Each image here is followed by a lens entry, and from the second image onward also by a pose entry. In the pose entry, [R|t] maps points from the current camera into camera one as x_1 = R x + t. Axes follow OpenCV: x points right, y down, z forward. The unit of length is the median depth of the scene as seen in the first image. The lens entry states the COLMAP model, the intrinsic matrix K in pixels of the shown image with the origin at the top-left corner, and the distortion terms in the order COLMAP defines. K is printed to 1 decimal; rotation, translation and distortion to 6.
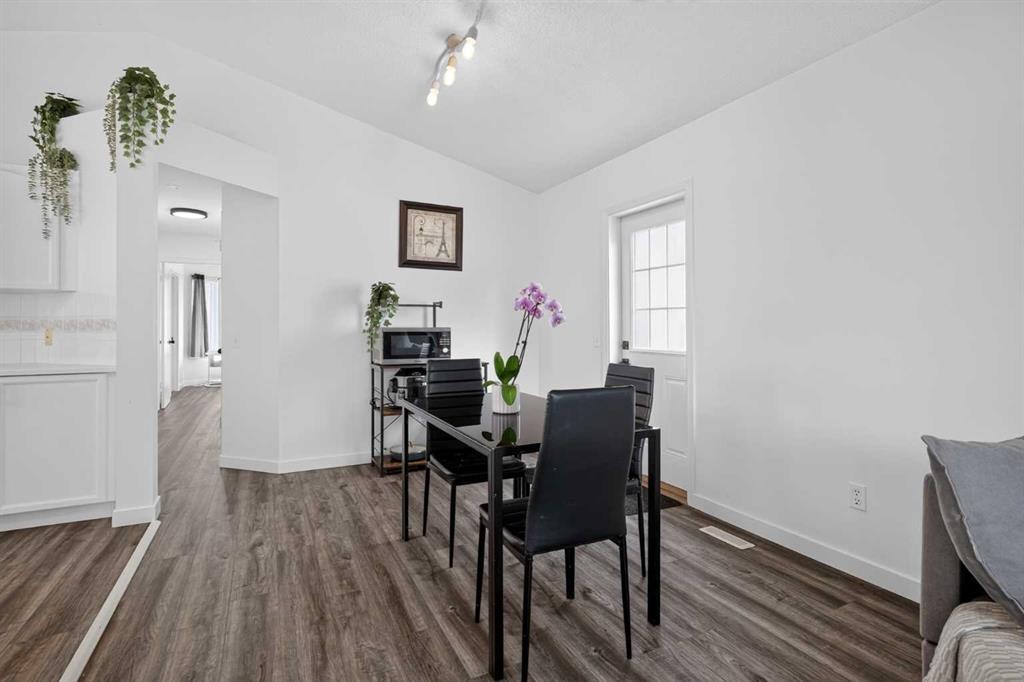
lens RADIAL K [[489.8, 0, 504.9], [0, 489.8, 323.0], [0, 0, 1]] dist [-0.001889, 0.000101]
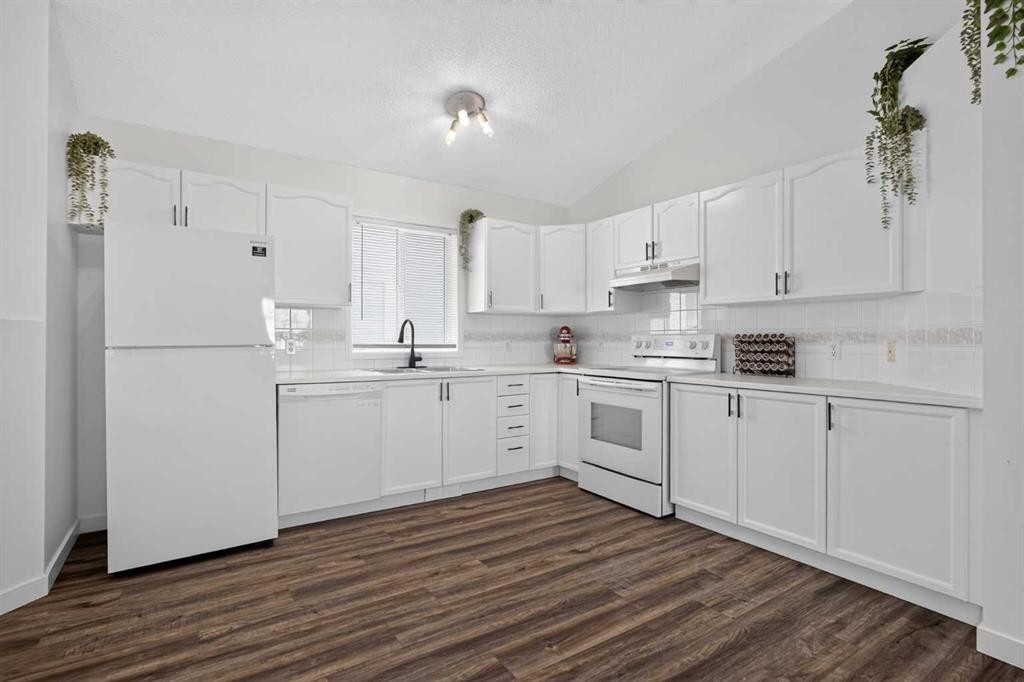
lens RADIAL K [[492.8, 0, 503.9], [0, 492.8, 338.3], [0, 0, 1]] dist [0.000248, 0.001743]
pose [[0.127647, 0.000228, -0.991820, -0.219452], [0.004778, 0.999988, 0.000845, 0.003499], [0.991808, -0.004847, 0.127645, 0.278811]]
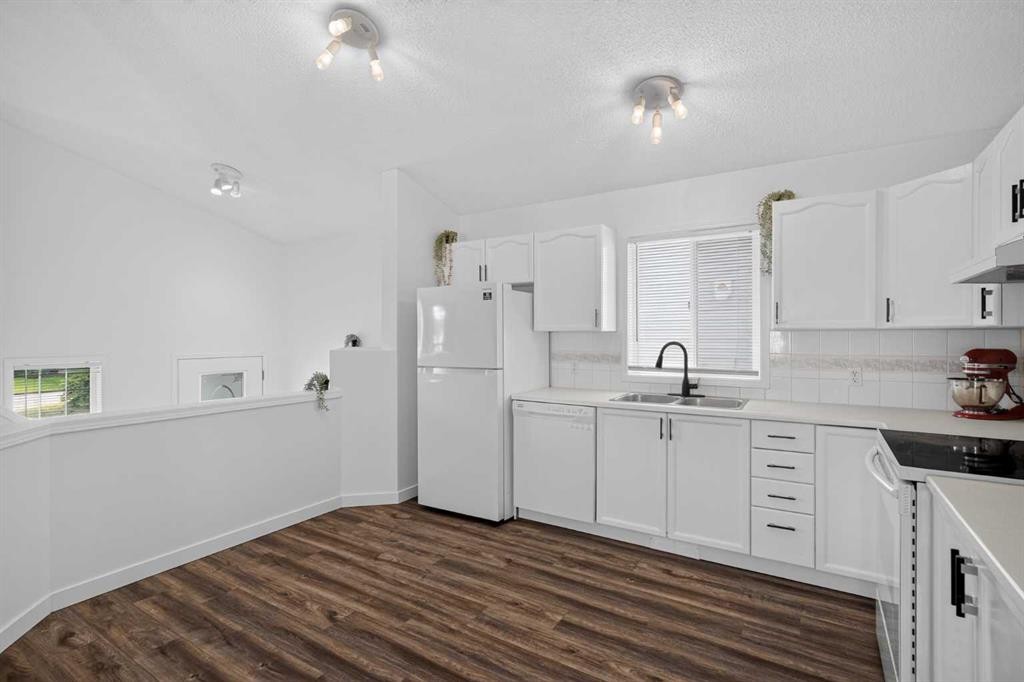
lens RADIAL K [[492.8, 0, 503.9], [0, 492.8, 338.3], [0, 0, 1]] dist [0.000248, 0.001743]
pose [[-0.848628, 0.006197, -0.528954, -0.578750], [0.006558, 0.999978, 0.001193, -0.056414], [0.528950, -0.002457, -0.848649, 0.951153]]
